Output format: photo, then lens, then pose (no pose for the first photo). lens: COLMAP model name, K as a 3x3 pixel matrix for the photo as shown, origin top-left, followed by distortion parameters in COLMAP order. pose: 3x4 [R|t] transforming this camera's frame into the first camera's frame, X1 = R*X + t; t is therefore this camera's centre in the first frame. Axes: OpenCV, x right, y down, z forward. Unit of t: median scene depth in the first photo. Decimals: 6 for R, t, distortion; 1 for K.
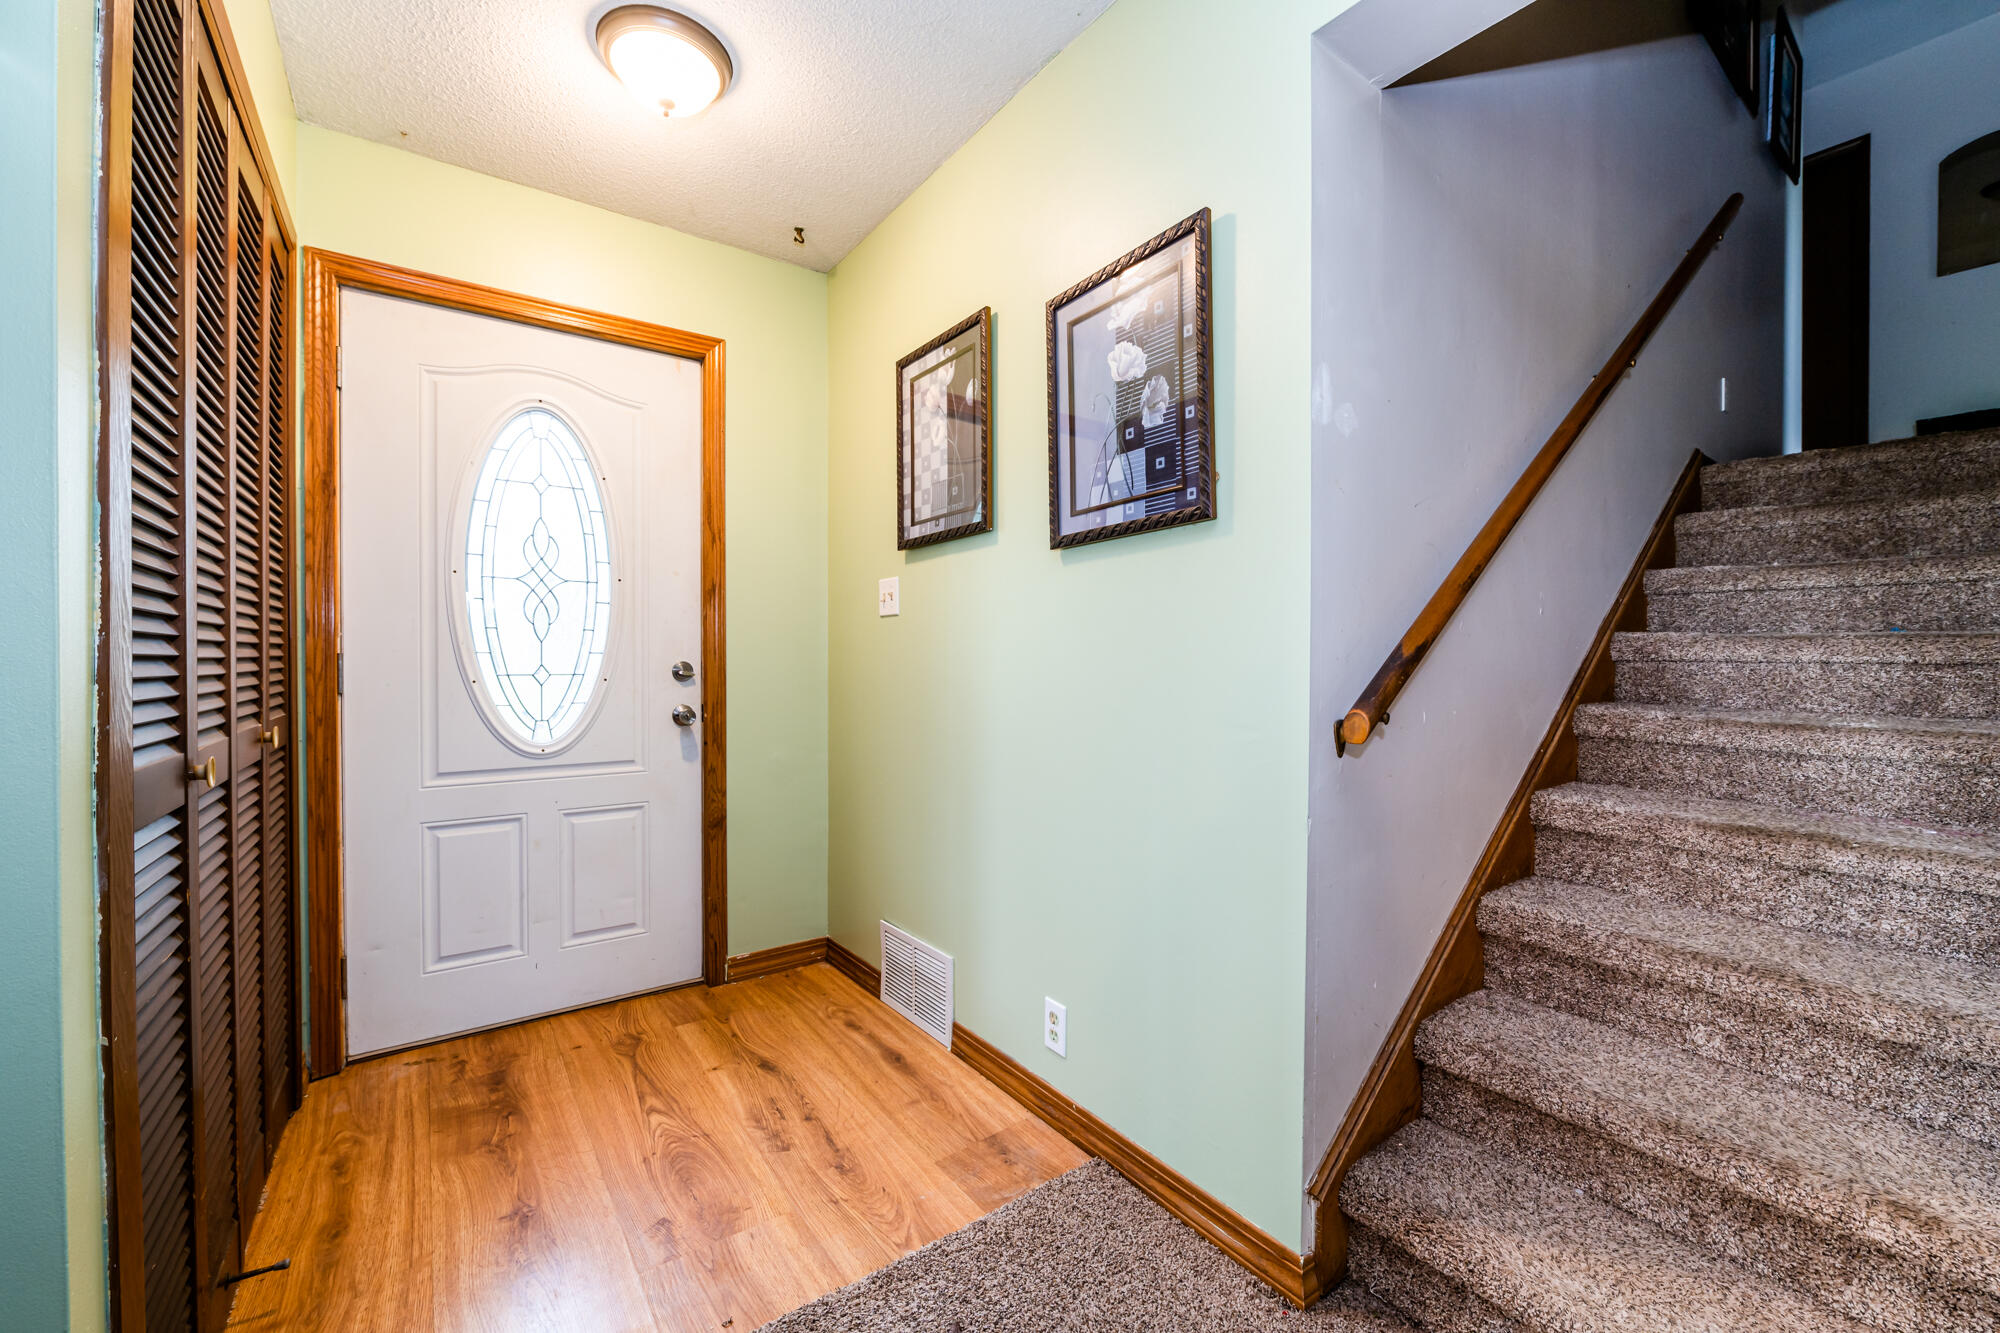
lens RADIAL K [[794.2, 0, 1004.3], [0, 794.2, 667.8], [0, 0, 1]] dist [0.000014, 0.000020]
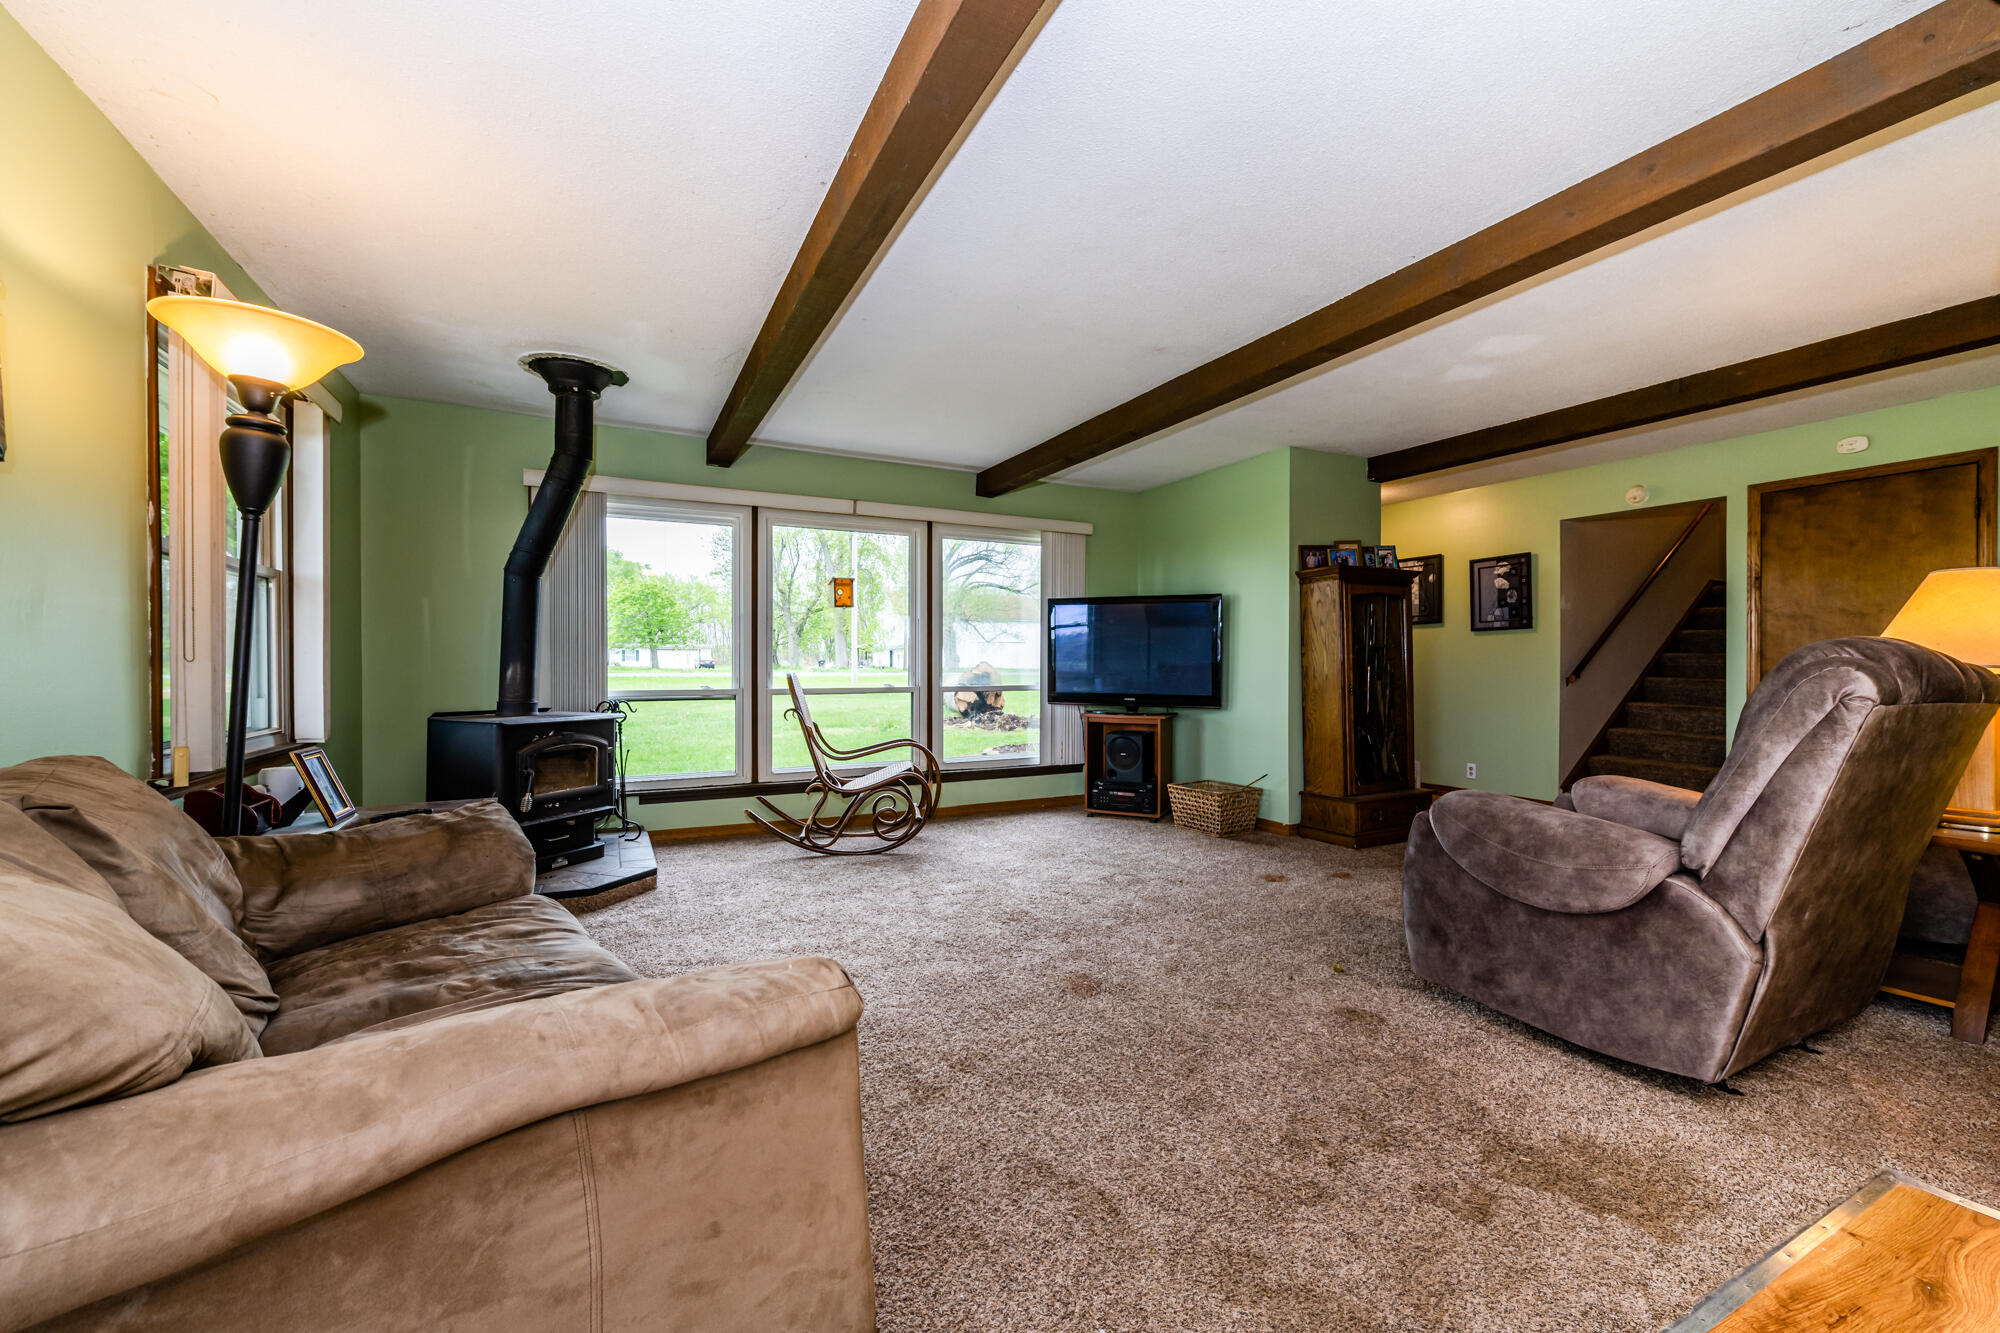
lens RADIAL K [[794.2, 0, 996.0], [0, 794.2, 669.0], [0, 0, 1]] dist [0.000014, 0.000020]
pose [[0.987832, -0.006452, -0.155390, -1.599629], [0.006026, 0.999977, -0.003208, 0.016567], [0.155407, 0.002232, 0.987848, -3.031783]]
